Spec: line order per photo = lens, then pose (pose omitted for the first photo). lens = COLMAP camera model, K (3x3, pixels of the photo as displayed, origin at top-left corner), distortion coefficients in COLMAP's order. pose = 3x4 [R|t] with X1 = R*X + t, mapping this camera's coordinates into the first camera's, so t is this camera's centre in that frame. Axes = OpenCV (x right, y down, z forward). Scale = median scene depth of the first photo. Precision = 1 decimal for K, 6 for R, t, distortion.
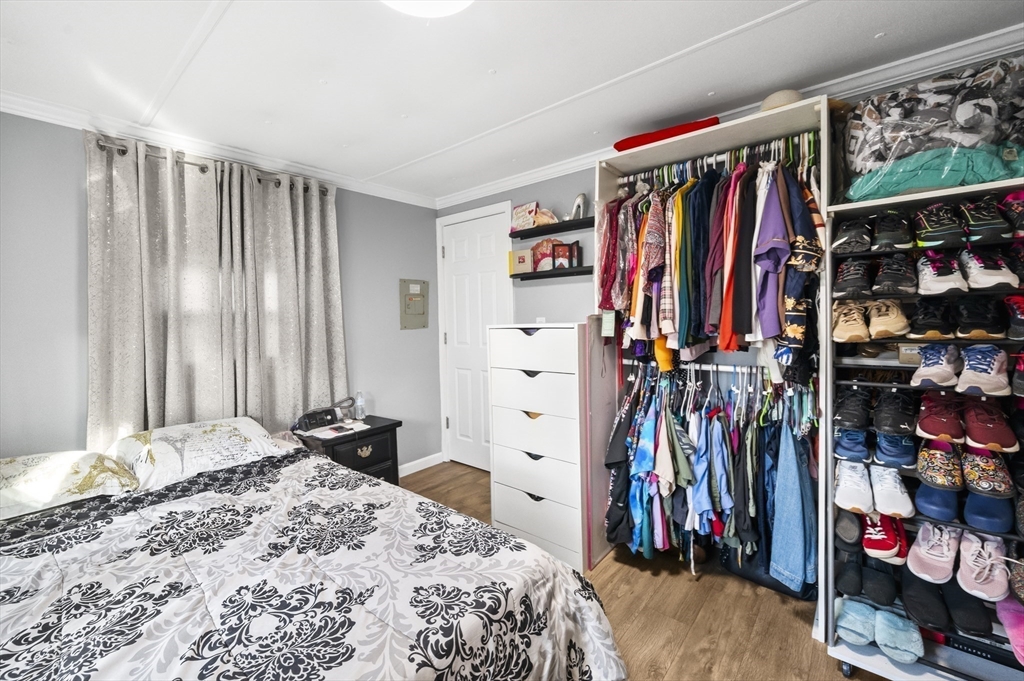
lens RADIAL K [[425.9, 0, 528.4], [0, 425.9, 331.6], [0, 0, 1]] dist [-0.000165, -0.000012]
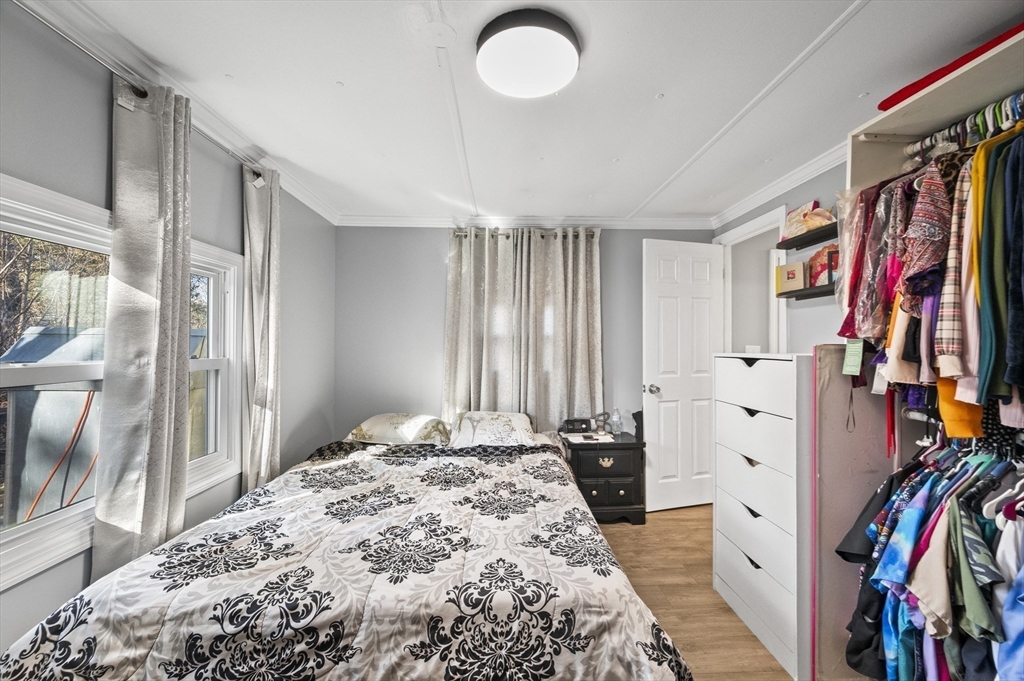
lens RADIAL K [[424.4, 0, 512.0], [0, 424.4, 340.5], [0, 0, 1]] dist [-0.000456, 0.000022]
pose [[0.651176, 0.017497, -0.758725, 0.532977], [-0.043565, 0.998948, -0.014352, -0.017088], [0.757675, 0.042399, 0.651253, 0.142747]]
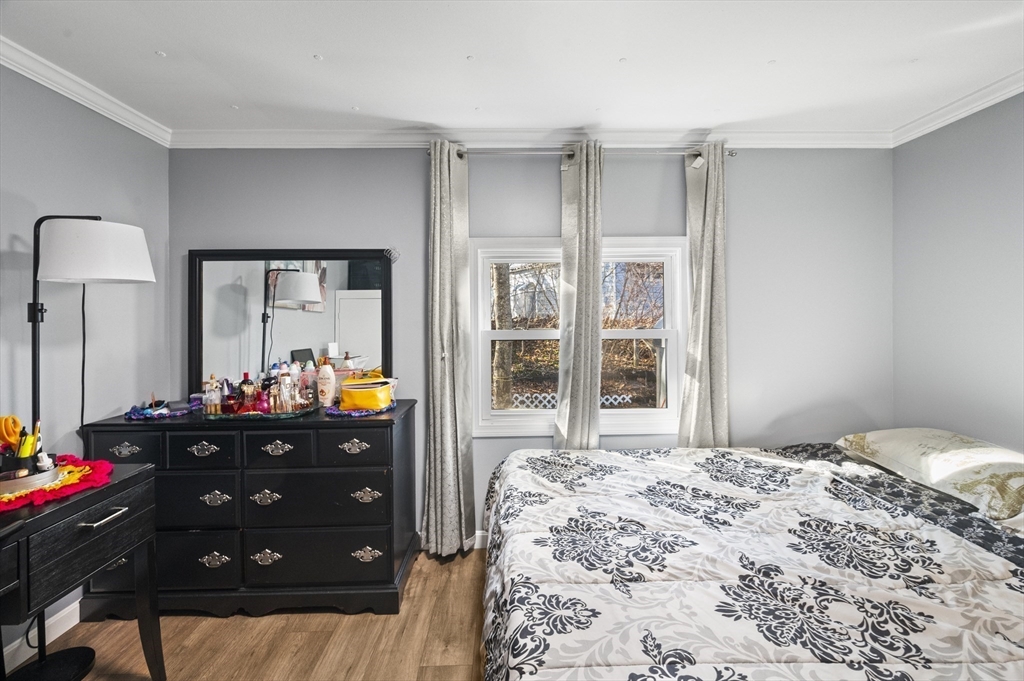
lens RADIAL K [[414.8, 0, 512.9], [0, 414.8, 324.8], [0, 0, 1]] dist [0.000972, -0.000311]
pose [[-0.777710, 0.041619, -0.627244, 0.320020], [0.002485, 0.998002, 0.063138, -0.058744], [0.628618, 0.047544, -0.776259, 1.193325]]
